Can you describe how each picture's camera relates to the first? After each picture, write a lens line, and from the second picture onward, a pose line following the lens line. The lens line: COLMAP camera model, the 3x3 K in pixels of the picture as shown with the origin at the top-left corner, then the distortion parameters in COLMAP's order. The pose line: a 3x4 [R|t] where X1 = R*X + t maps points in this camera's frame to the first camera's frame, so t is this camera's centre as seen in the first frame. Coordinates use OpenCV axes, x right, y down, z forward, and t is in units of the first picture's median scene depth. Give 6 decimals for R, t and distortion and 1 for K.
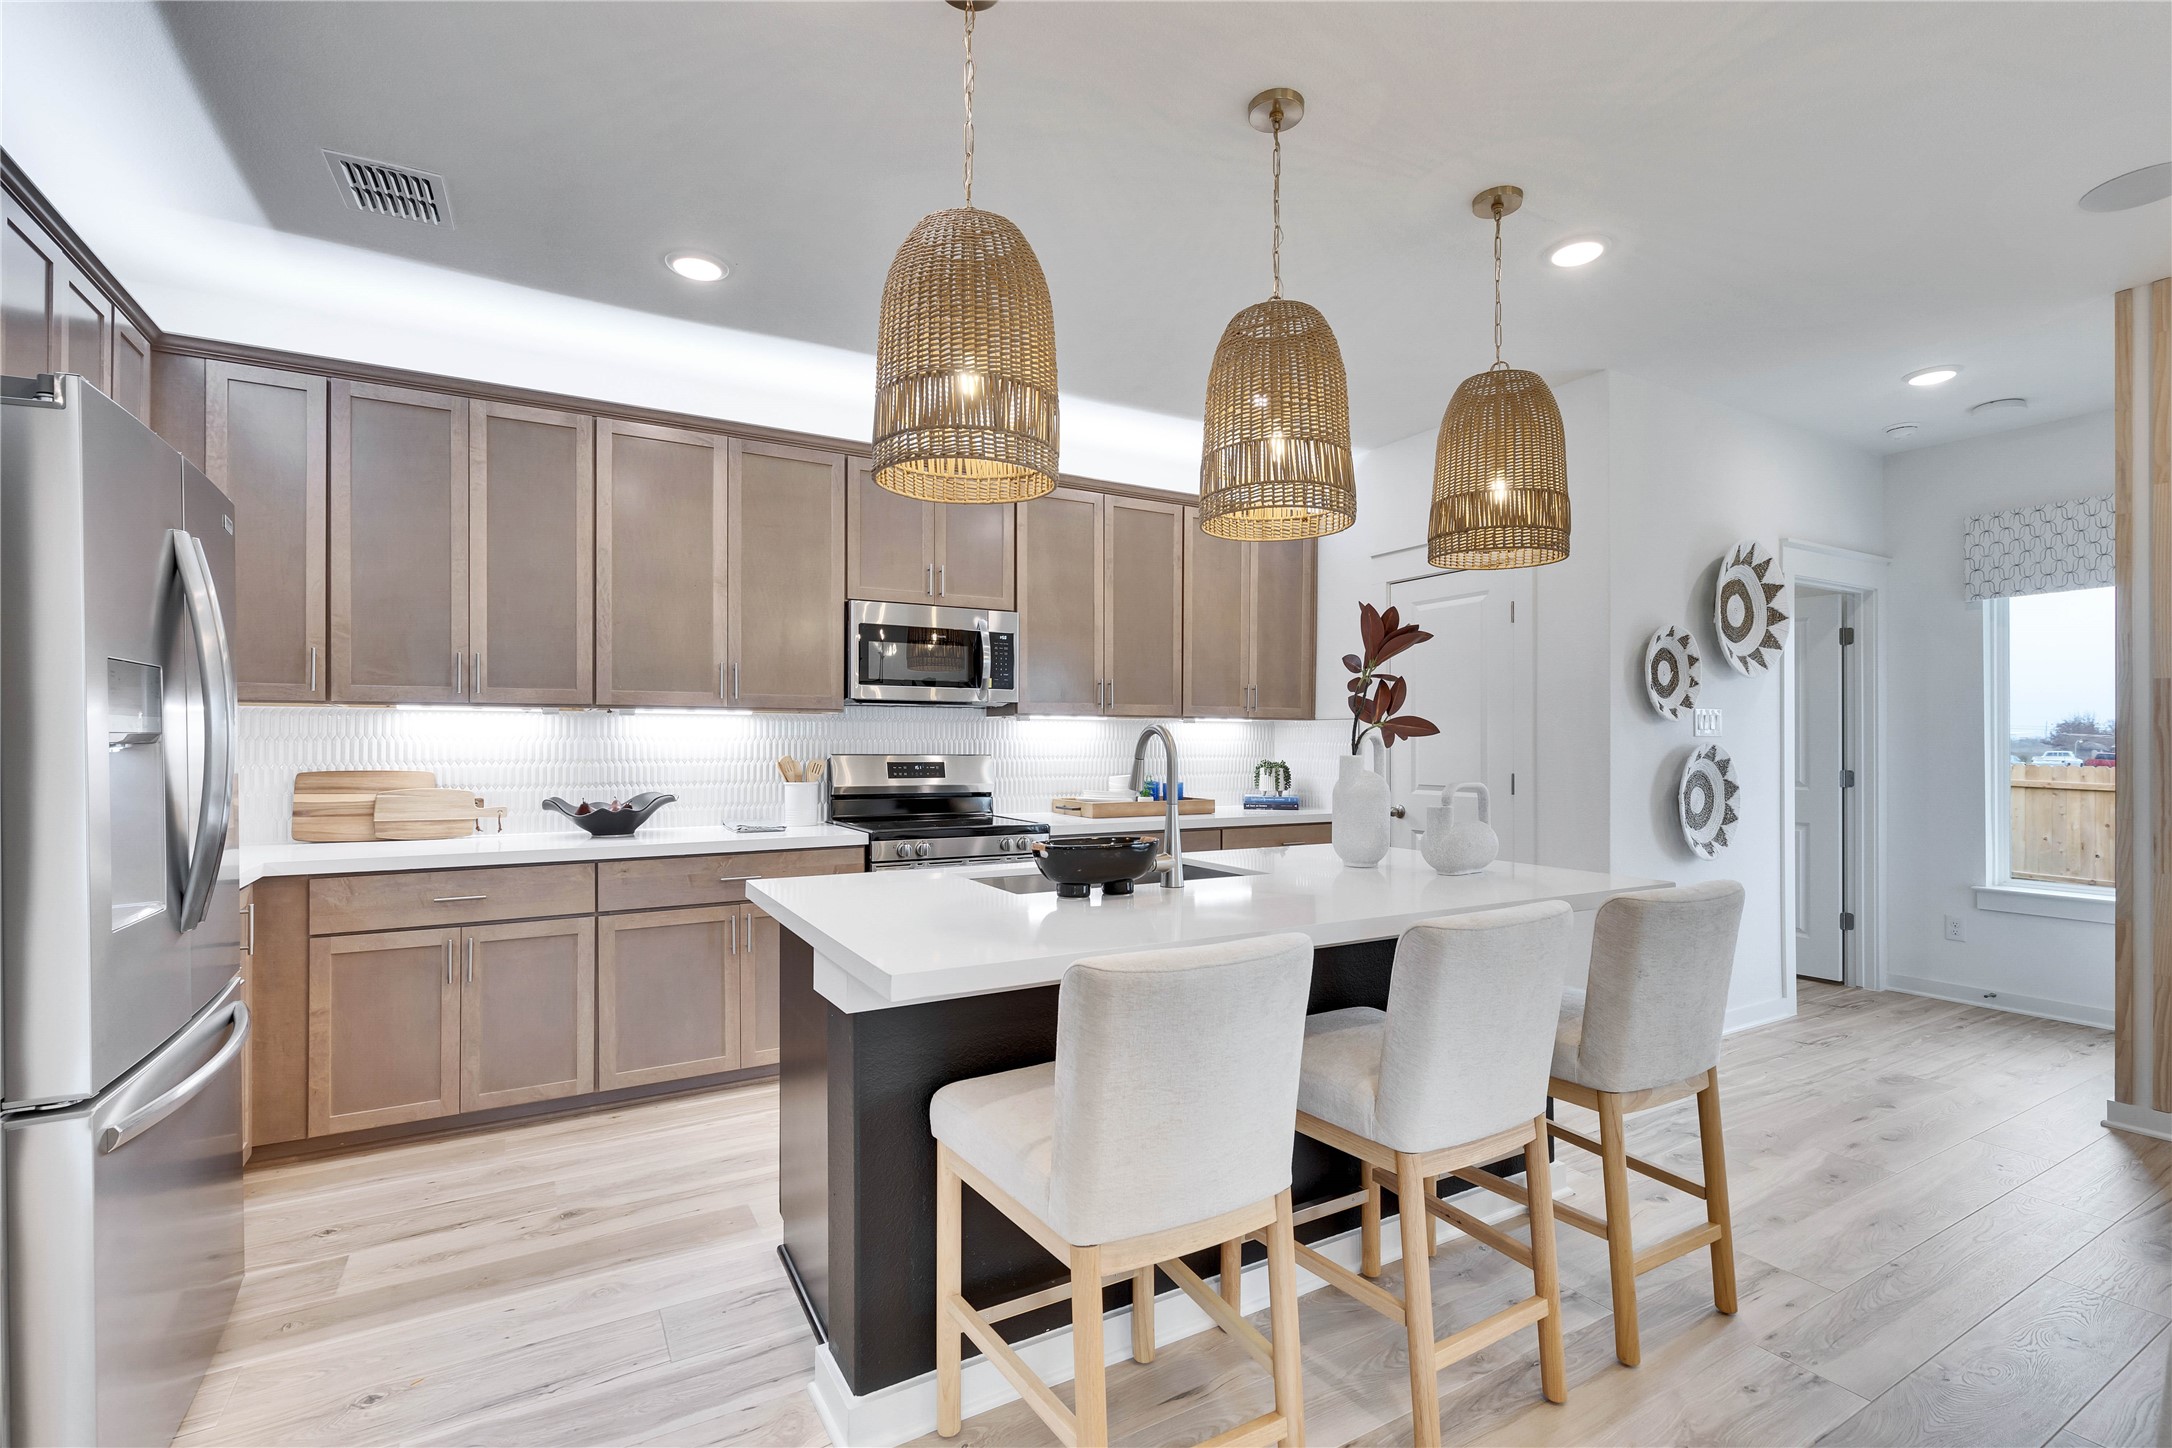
lens RADIAL K [[962.4, 0, 1076.3], [0, 962.4, 726.7], [0, 0, 1]] dist [-0.003604, -0.000943]
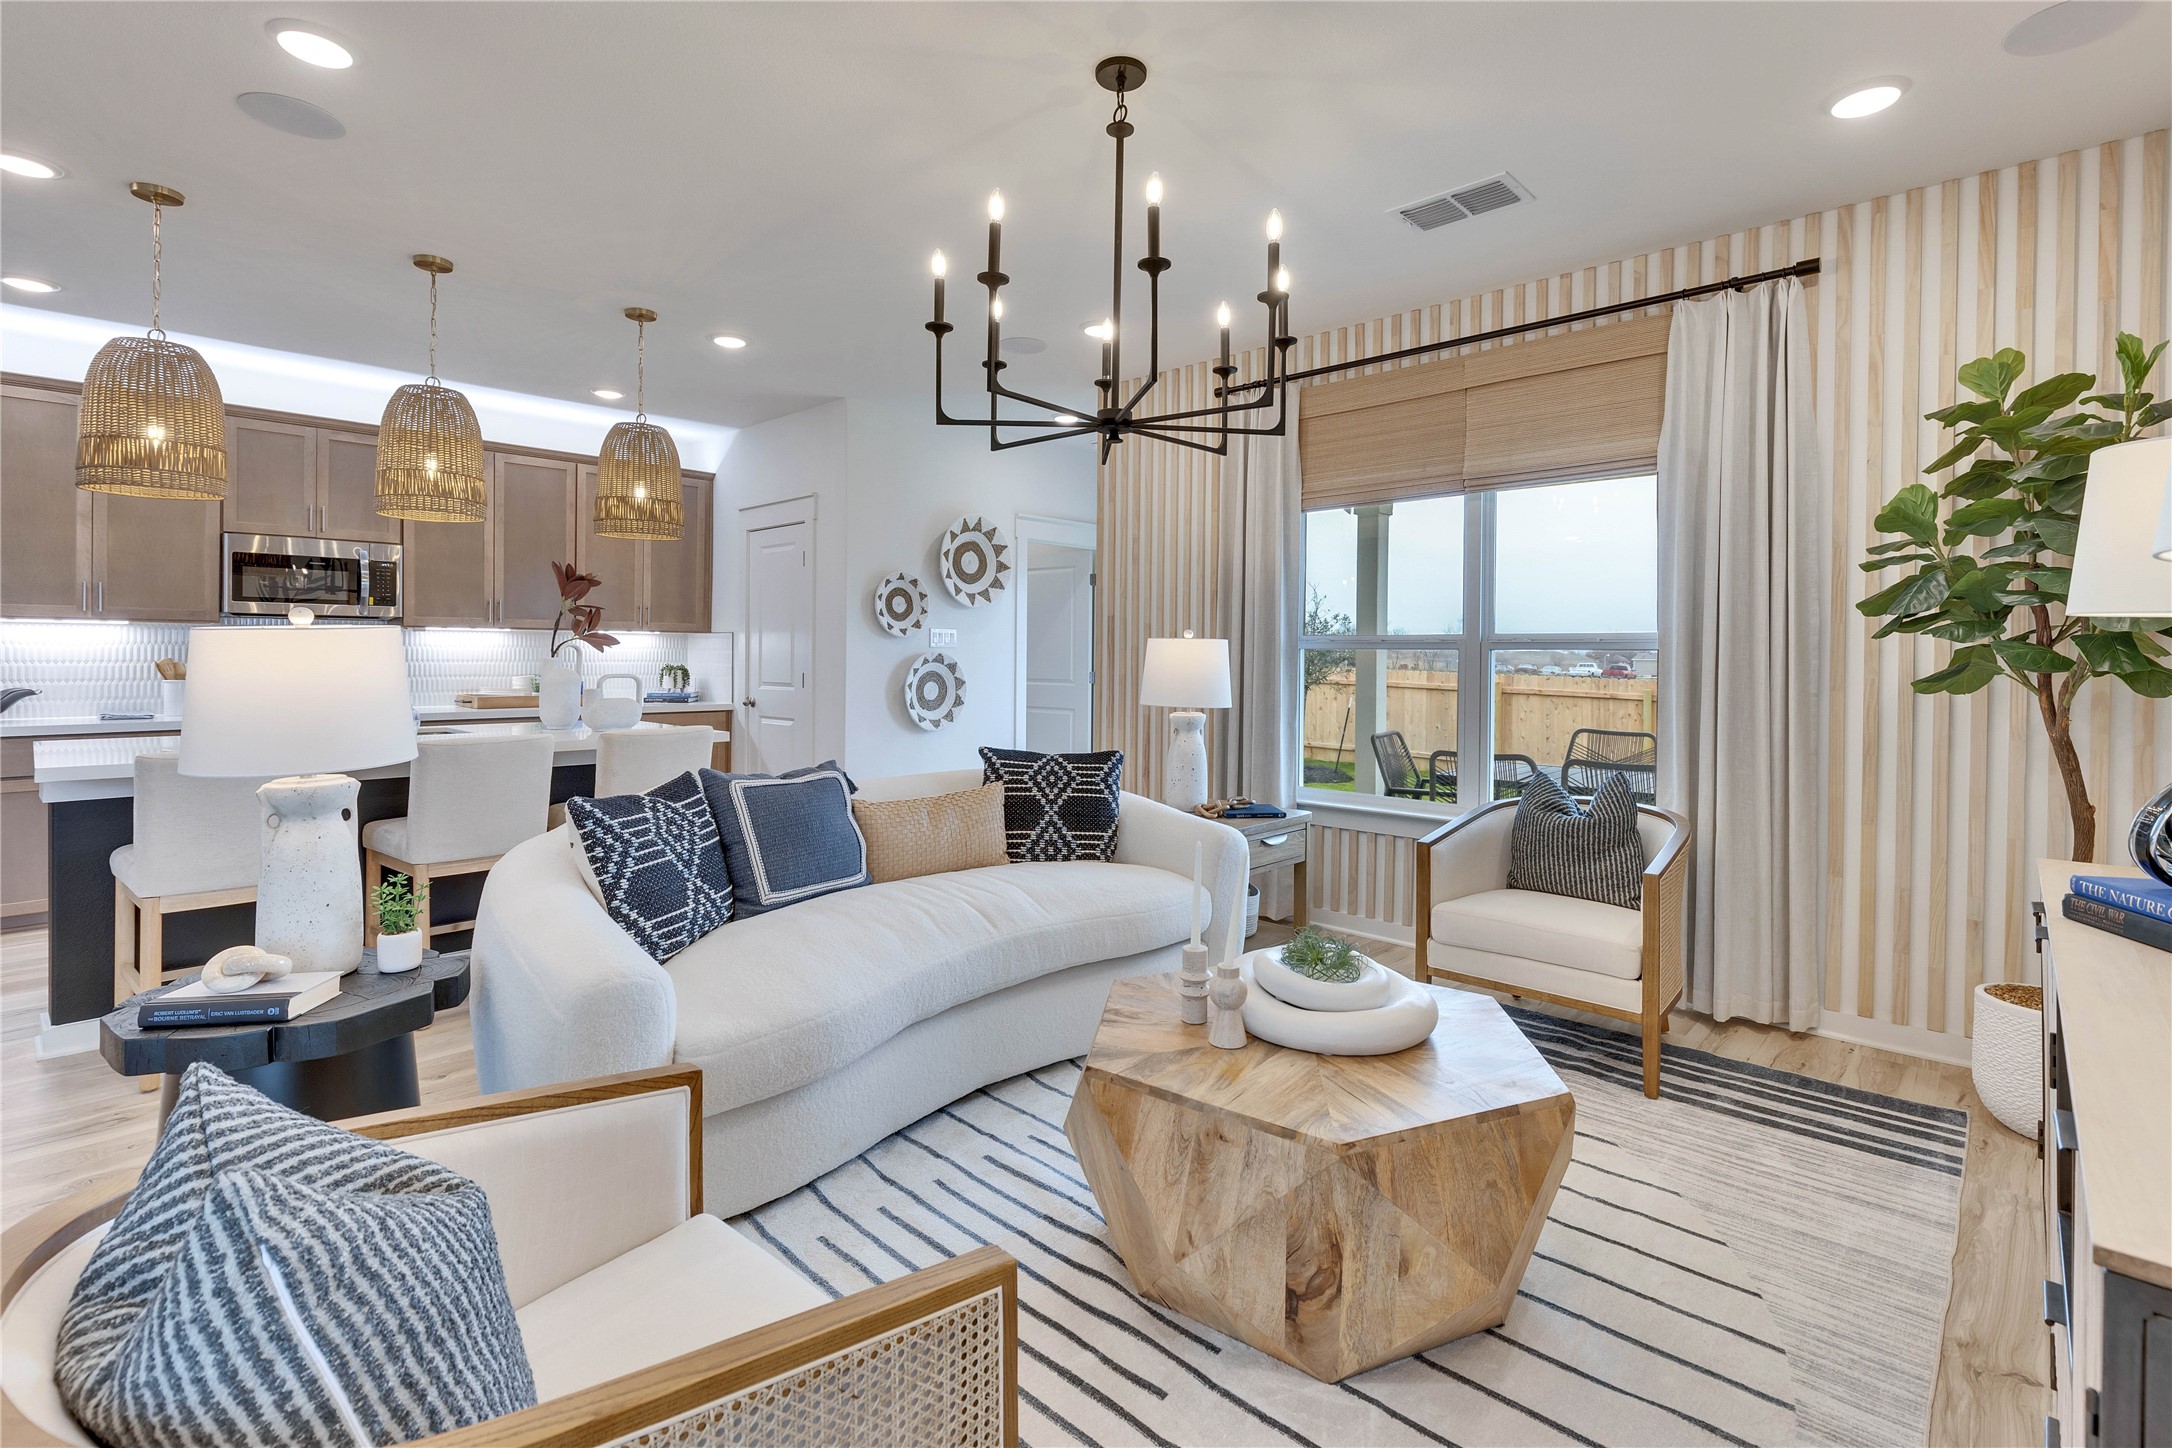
lens RADIAL K [[1003.2, 0, 1081.5], [0, 1003.2, 639.6], [0, 0, 1]] dist [0.003202, -0.000540]
pose [[0.951720, 0.009556, 0.306819, 0.397605], [-0.010827, 0.999938, 0.002439, -0.008252], [-0.306777, -0.005643, 0.951765, -0.543050]]
